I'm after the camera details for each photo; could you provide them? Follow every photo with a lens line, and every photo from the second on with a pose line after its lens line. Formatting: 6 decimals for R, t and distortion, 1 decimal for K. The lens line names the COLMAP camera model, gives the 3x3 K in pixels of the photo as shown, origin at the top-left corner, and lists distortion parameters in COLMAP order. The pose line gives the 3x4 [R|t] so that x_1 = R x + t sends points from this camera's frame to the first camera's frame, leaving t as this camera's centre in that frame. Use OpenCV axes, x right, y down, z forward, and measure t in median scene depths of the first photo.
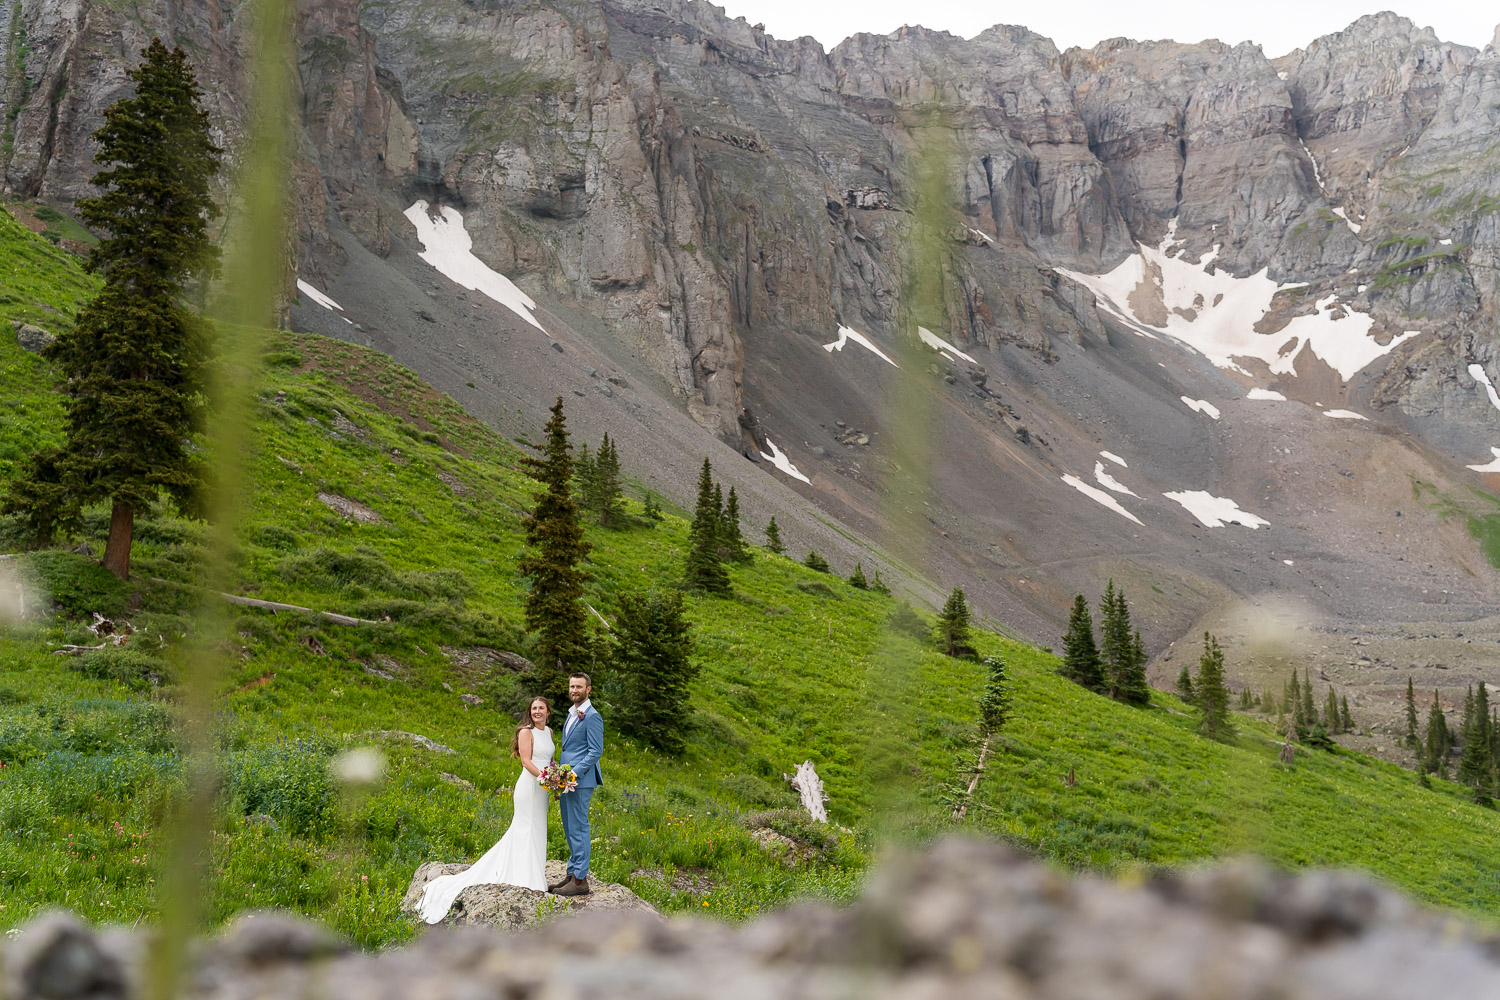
lens RADIAL K [[1573.3, 0, 750.0], [0, 1573.3, 500.0], [0, 0, 1]] dist [-0.004908, -0.002978]
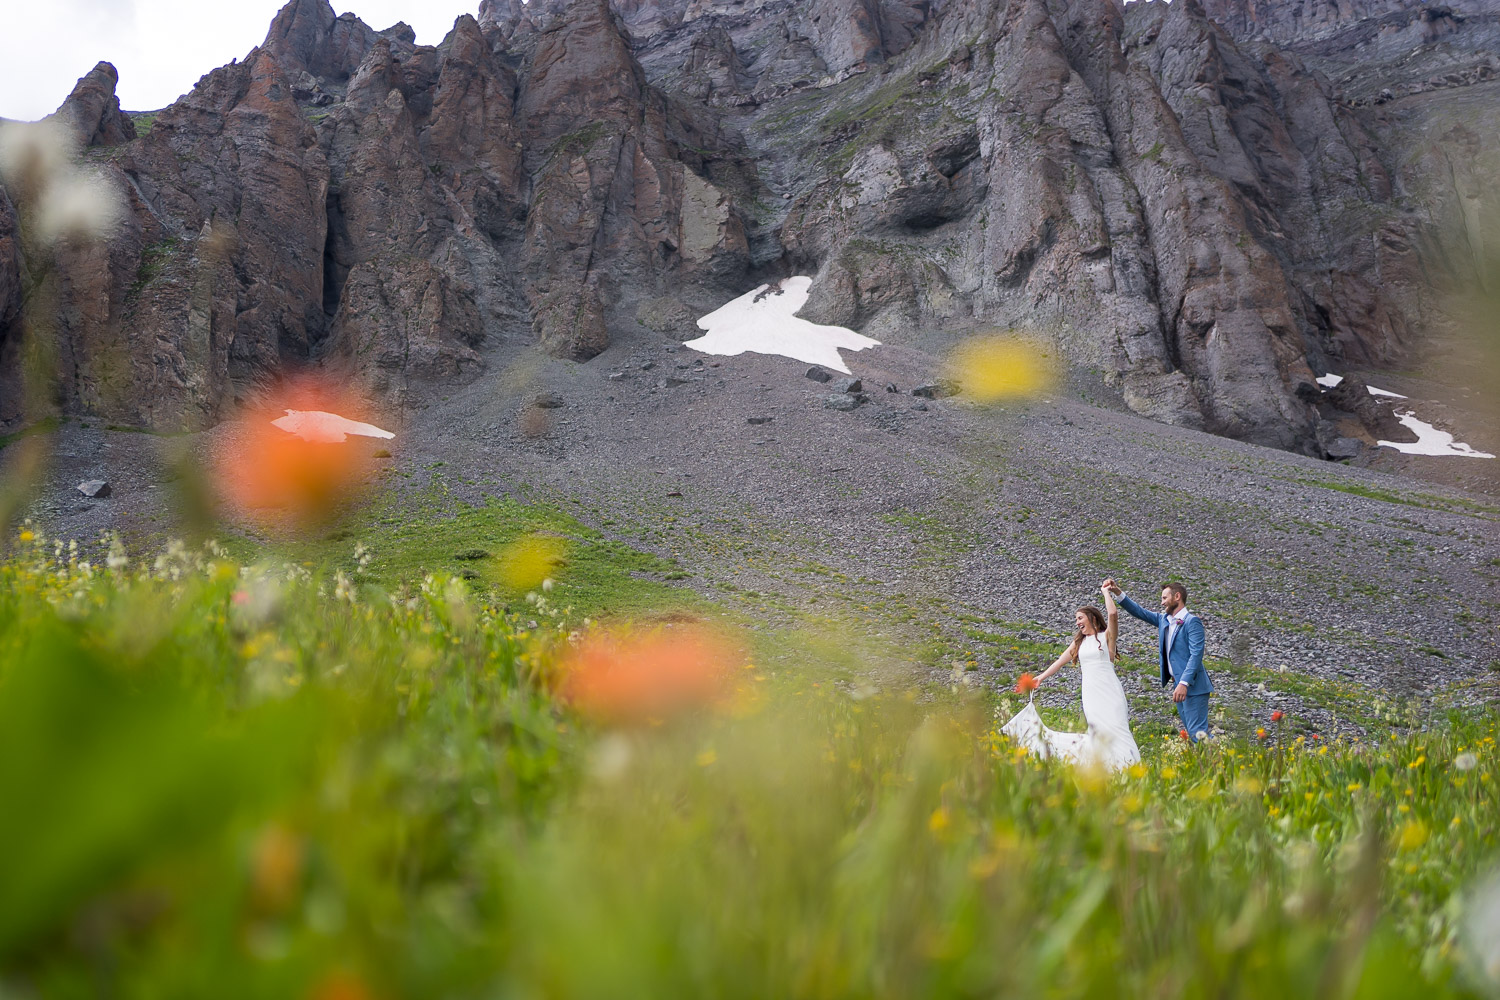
lens RADIAL K [[1573.3, 0, 750.0], [0, 1573.3, 500.0], [0, 0, 1]] dist [-0.004908, -0.002978]
pose [[0.744638, -0.354600, -0.565485, 0.124420], [0.232250, 0.931917, -0.278550, 0.072032], [0.625759, 0.076085, 0.776297, 0.508405]]
